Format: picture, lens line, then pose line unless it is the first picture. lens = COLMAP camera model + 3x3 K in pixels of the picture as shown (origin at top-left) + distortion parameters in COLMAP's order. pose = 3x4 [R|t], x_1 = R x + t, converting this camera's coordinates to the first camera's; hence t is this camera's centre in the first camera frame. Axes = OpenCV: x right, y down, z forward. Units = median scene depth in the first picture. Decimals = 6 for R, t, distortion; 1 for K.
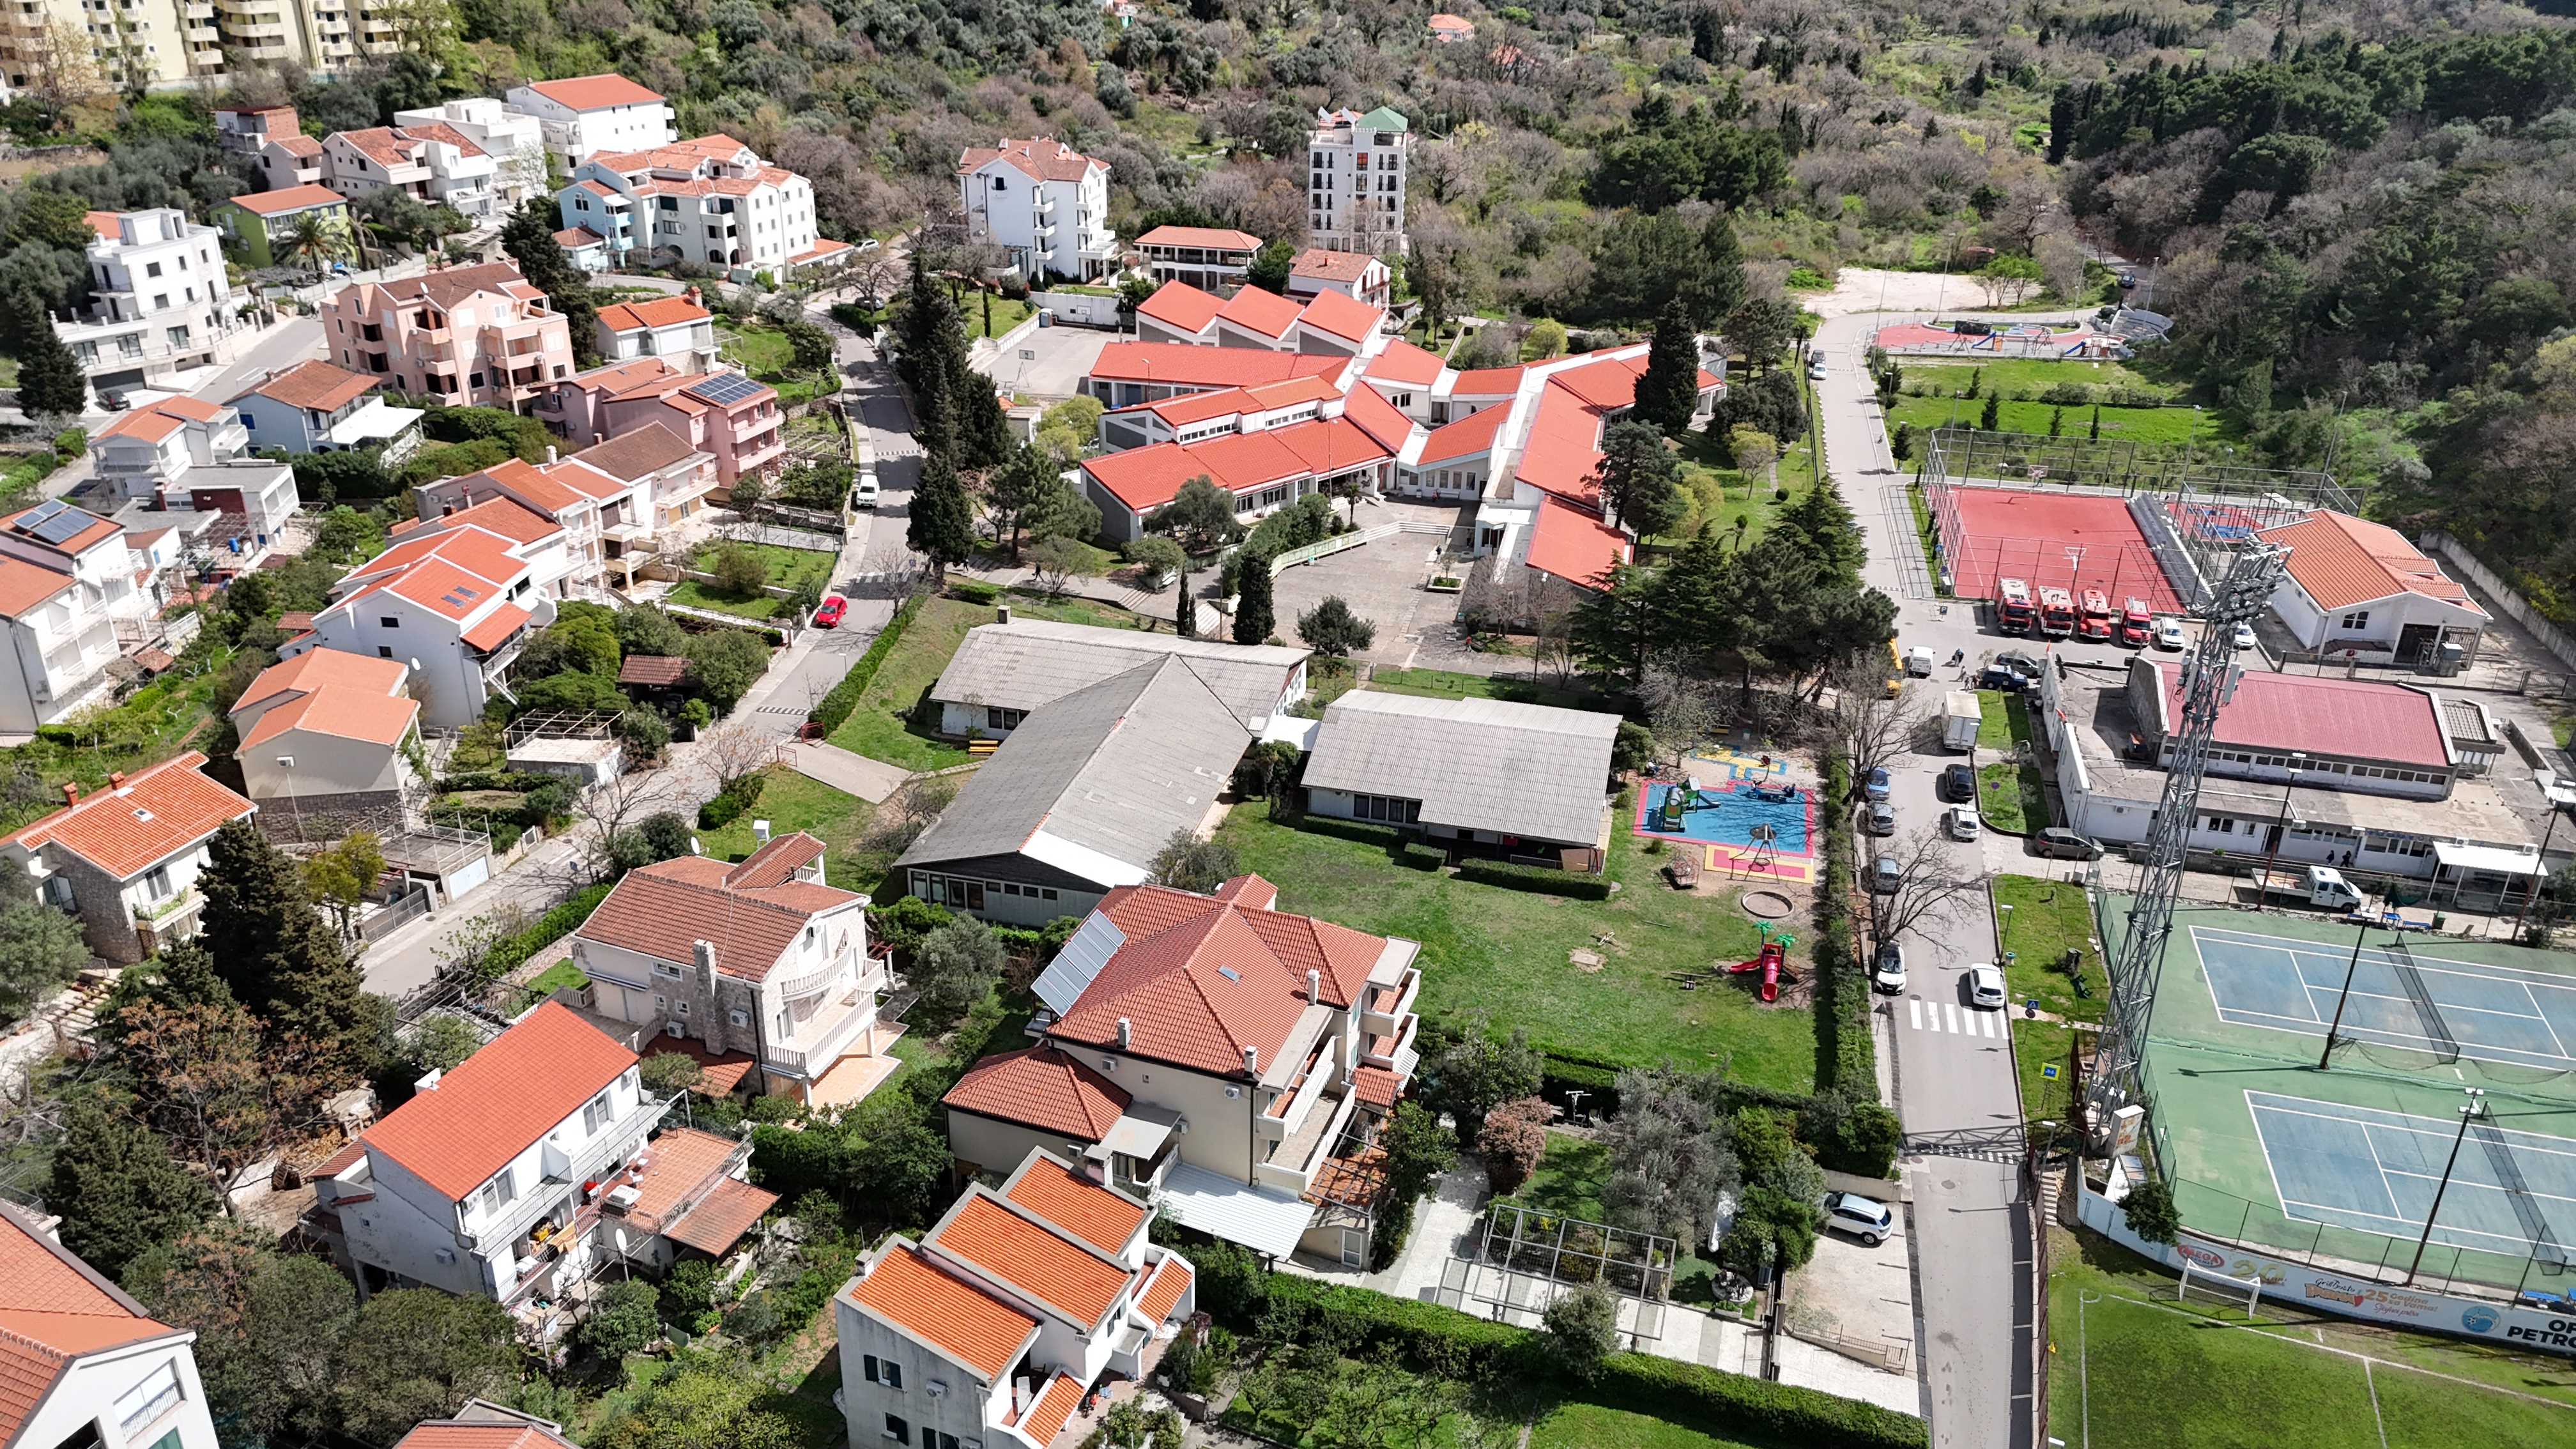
lens RADIAL K [[1882.5, 0, 1290.6], [0, 1882.5, 730.8], [0, 0, 1]] dist [0.063359, -0.051264]
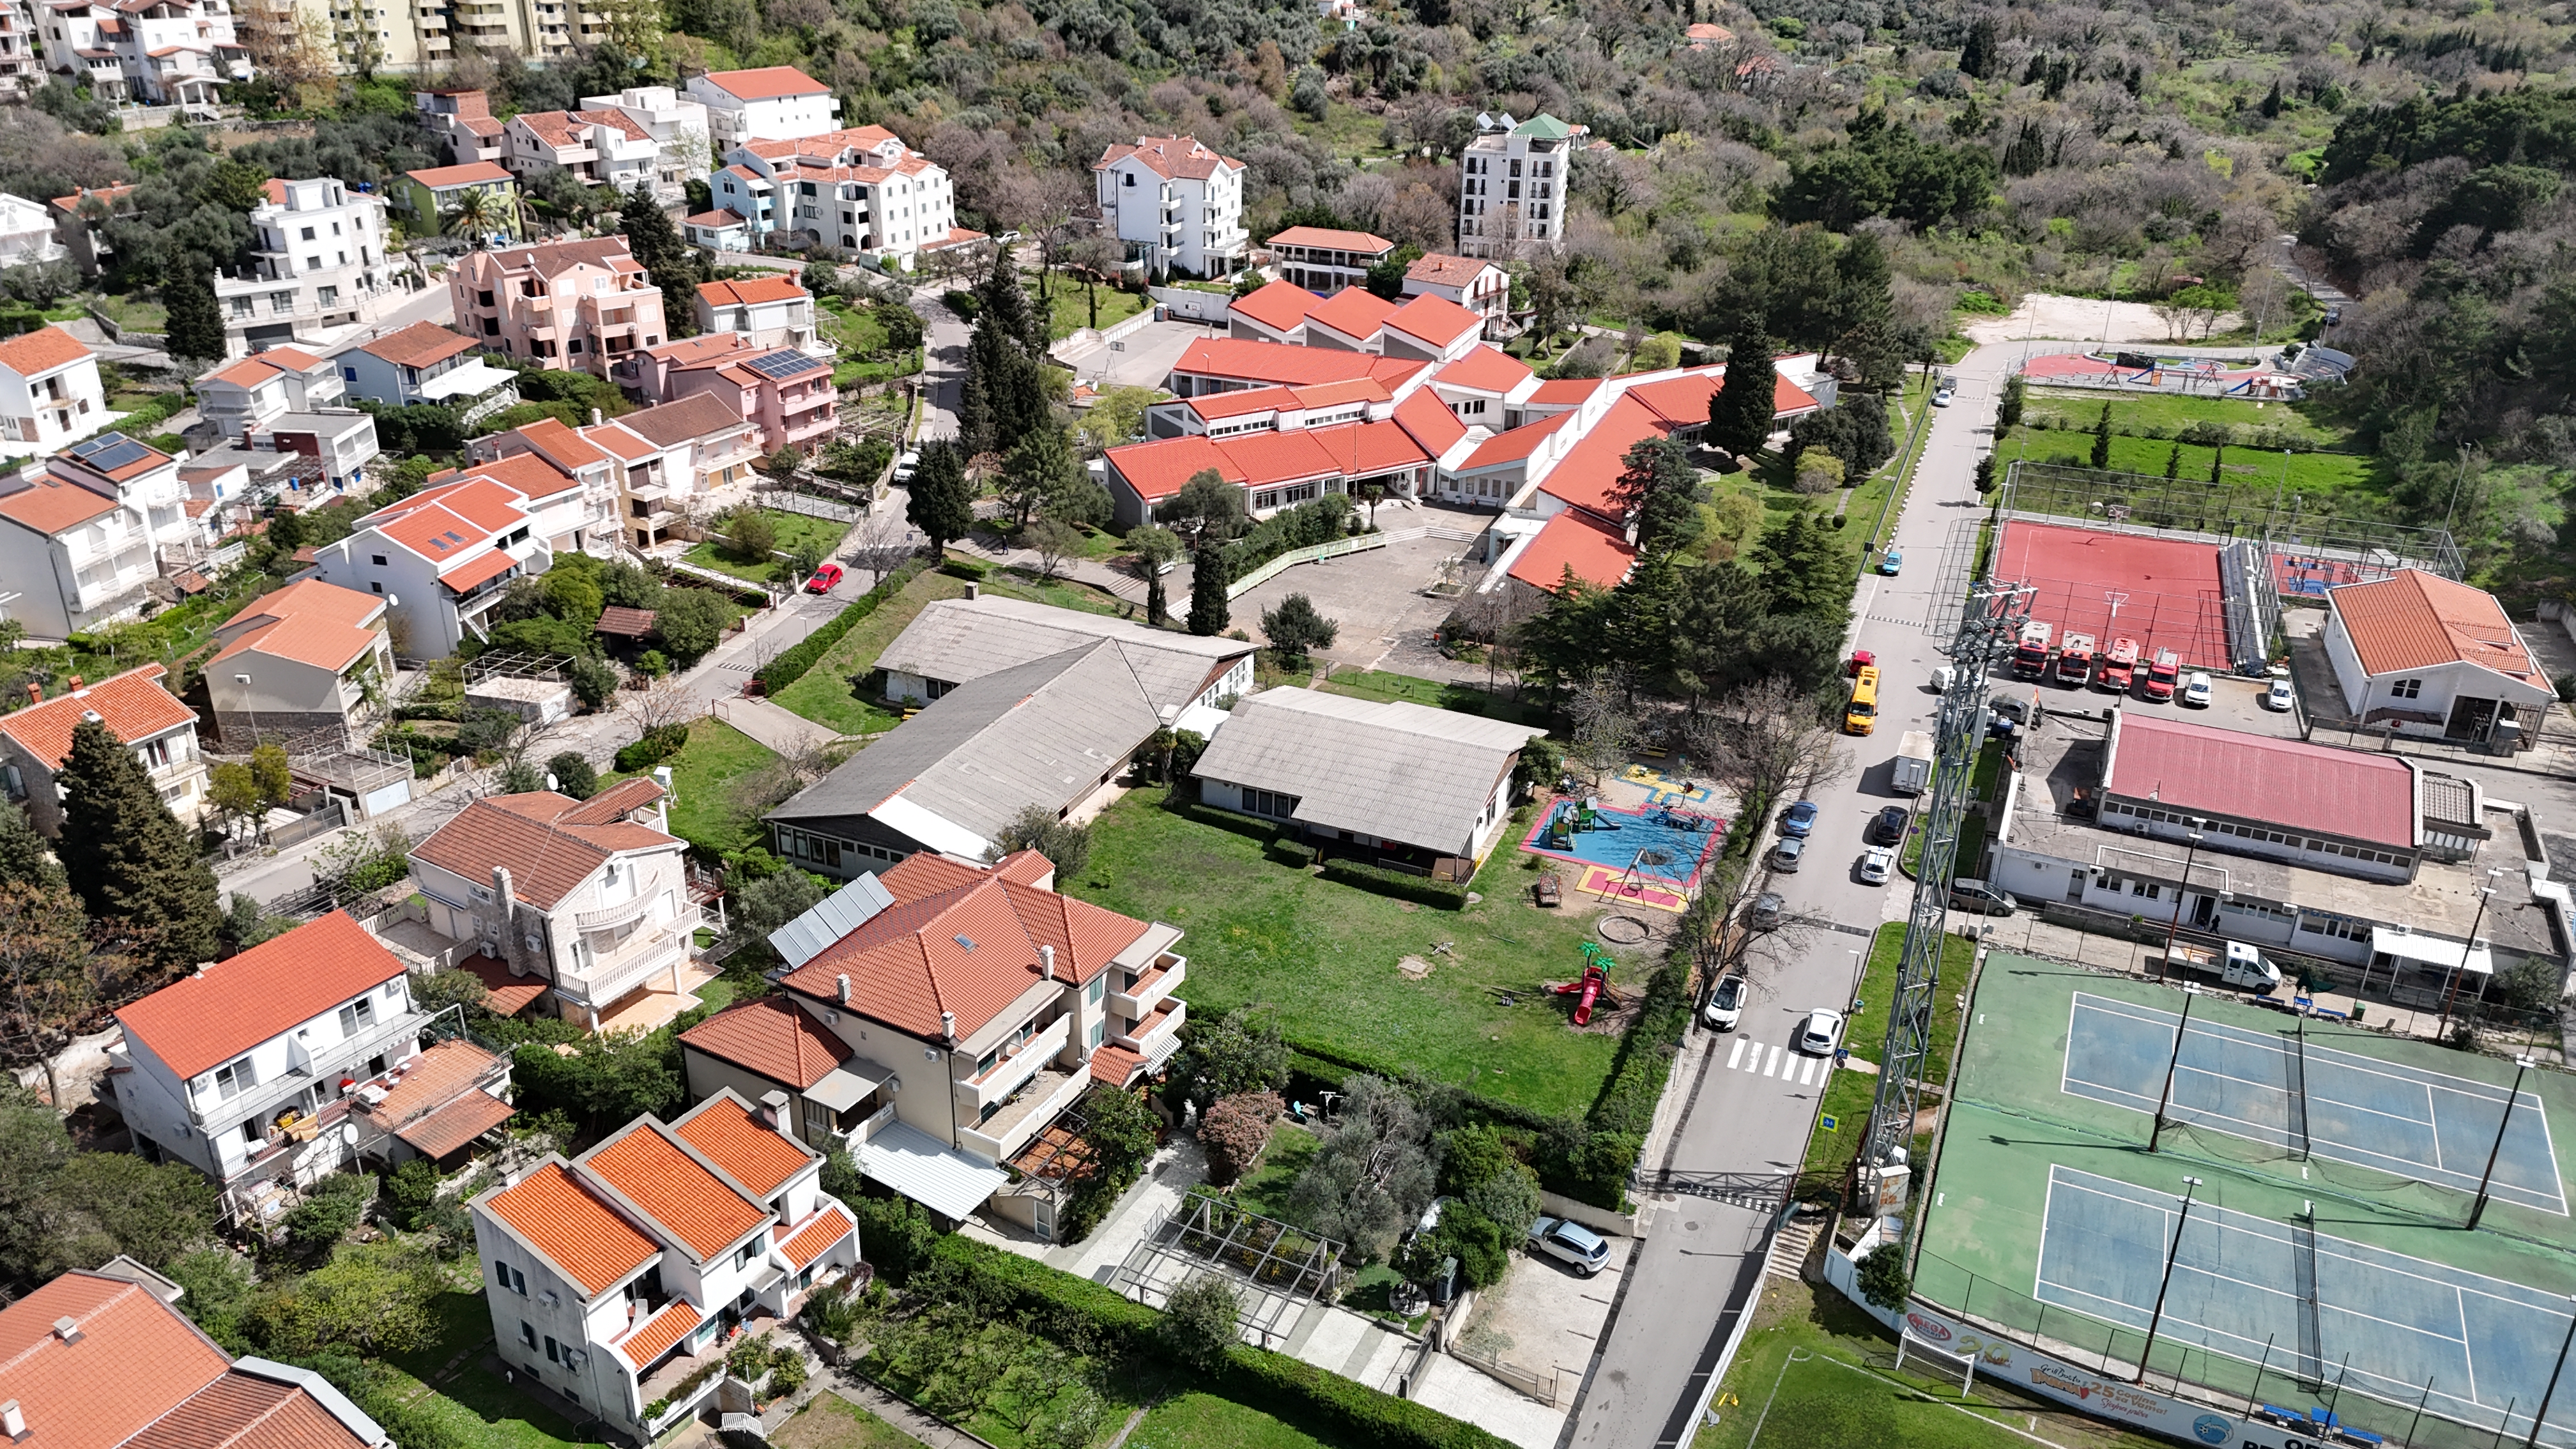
lens RADIAL K [[1882.5, 0, 1290.6], [0, 1882.5, 730.8], [0, 0, 1]] dist [0.063359, -0.051264]
pose [[0.985930, 0.072304, -0.150711, 0.164688], [-0.072820, 0.997343, 0.002097, -0.000193], [0.150462, 0.008908, 0.988576, 0.006285]]
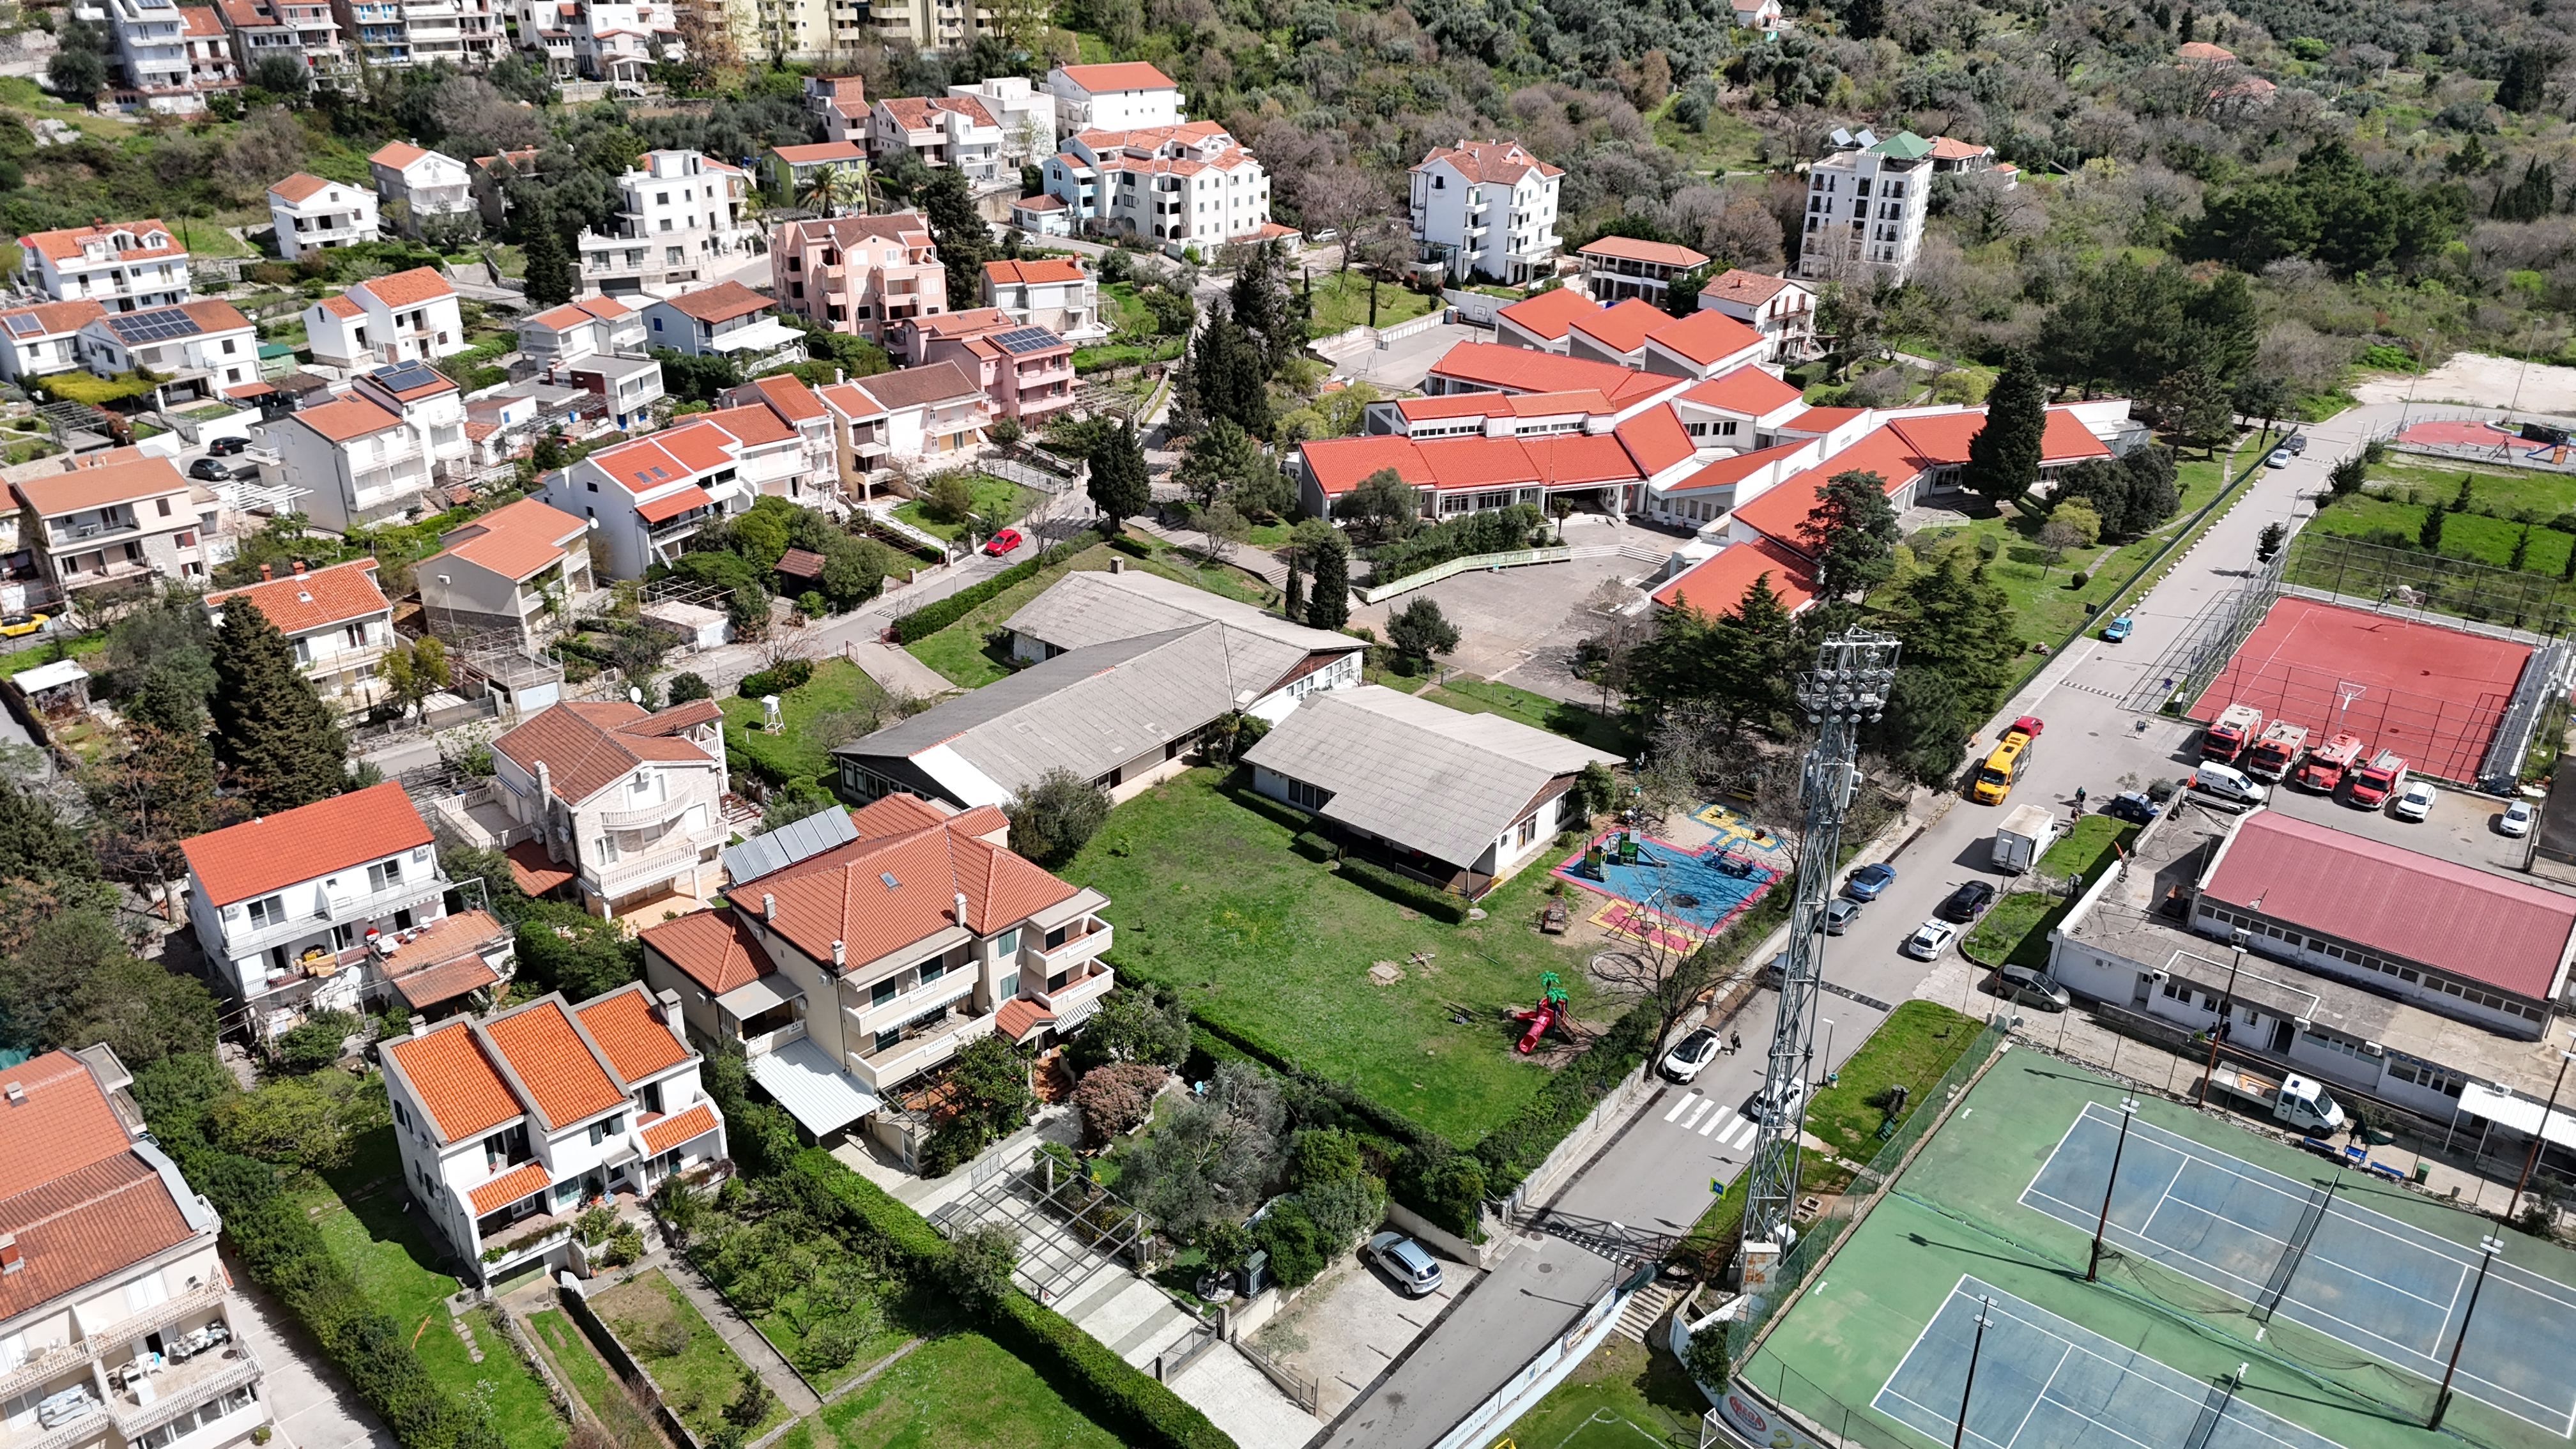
lens RADIAL K [[1882.5, 0, 1290.6], [0, 1882.5, 730.8], [0, 0, 1]] dist [0.063359, -0.051264]
pose [[0.909275, 0.178911, -0.375779, 0.324705], [-0.181533, 0.982965, 0.028739, -0.016006], [0.374520, 0.042084, 0.926263, 0.044565]]
